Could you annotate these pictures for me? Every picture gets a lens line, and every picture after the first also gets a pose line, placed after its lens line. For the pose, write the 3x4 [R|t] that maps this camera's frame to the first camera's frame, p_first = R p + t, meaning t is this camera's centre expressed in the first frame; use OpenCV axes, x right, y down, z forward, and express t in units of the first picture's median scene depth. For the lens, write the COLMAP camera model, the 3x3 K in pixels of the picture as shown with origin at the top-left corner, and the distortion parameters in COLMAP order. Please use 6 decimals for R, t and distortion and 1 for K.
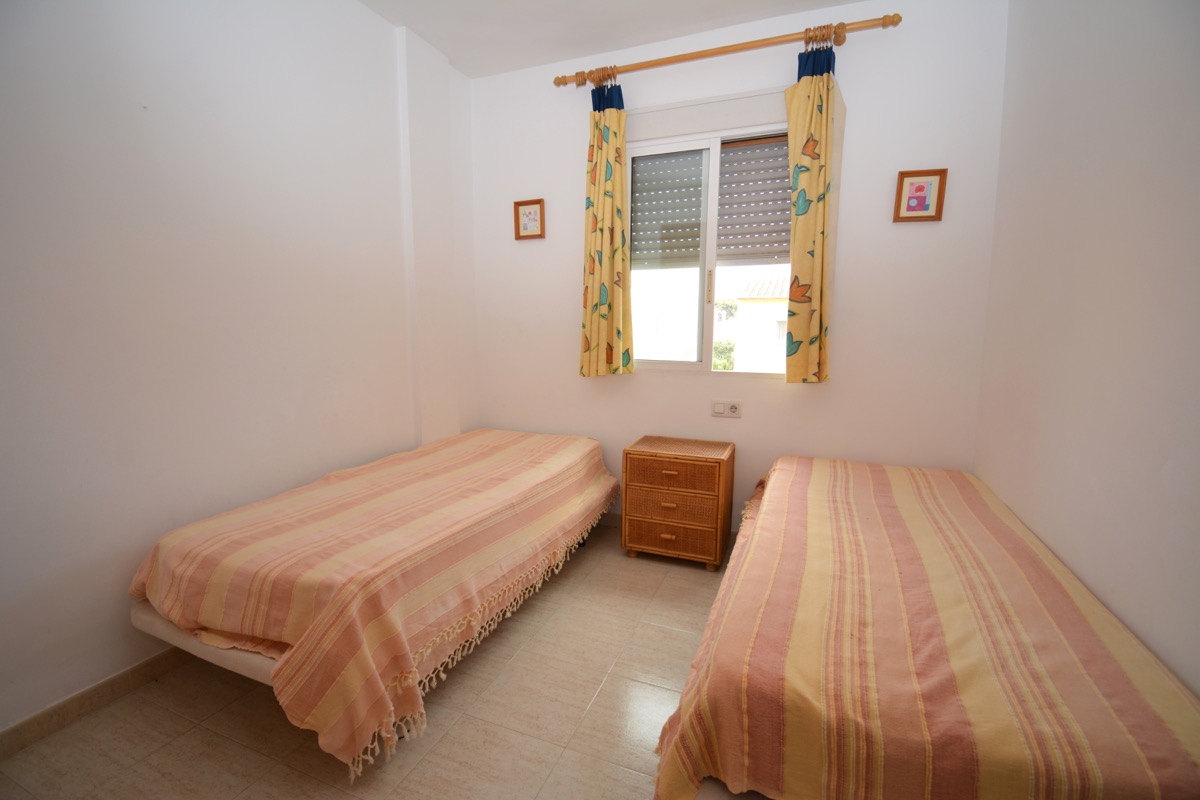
lens RADIAL K [[525.2, 0, 599.2], [0, 525.2, 395.5], [0, 0, 1]] dist [0.028800, -0.031175]
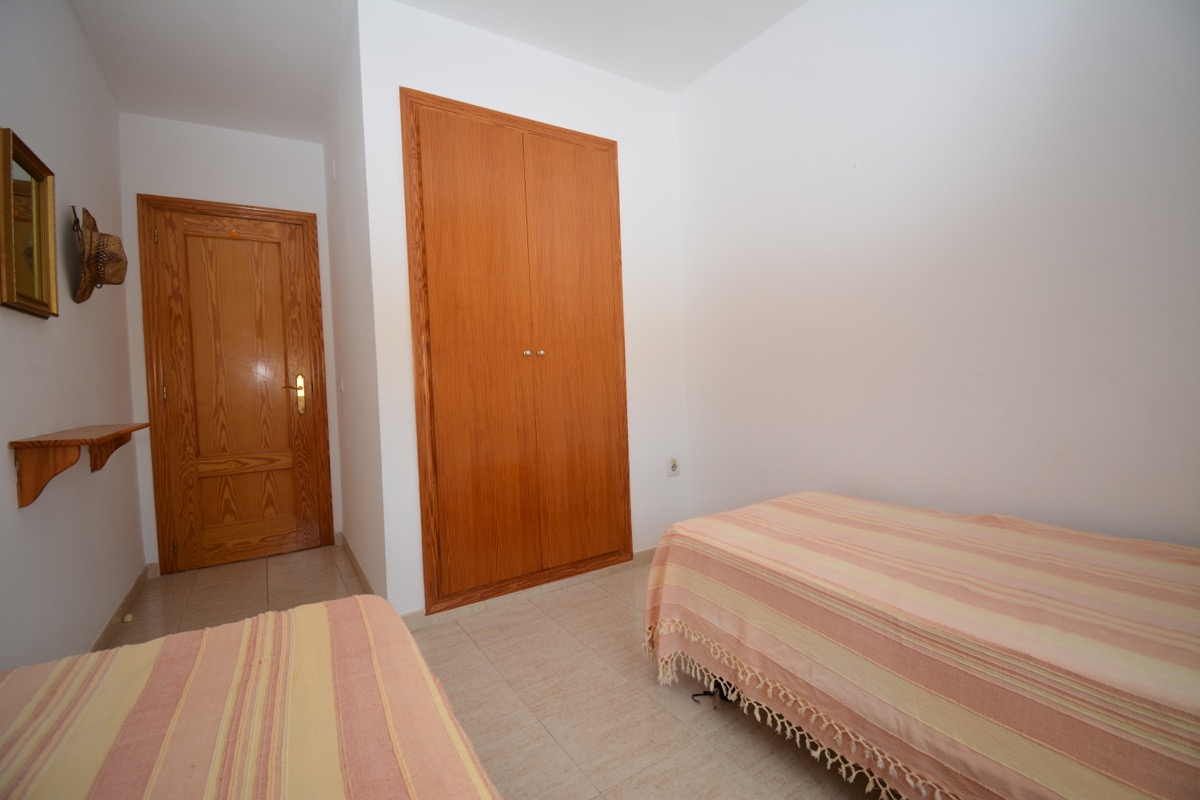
lens RADIAL K [[525.2, 0, 599.2], [0, 525.2, 395.5], [0, 0, 1]] dist [0.028800, -0.031175]
pose [[-0.578637, 0.042318, -0.814486, 0.518426], [-0.070769, 0.992281, 0.101832, -0.071763], [0.812509, 0.116564, -0.571176, 1.165544]]
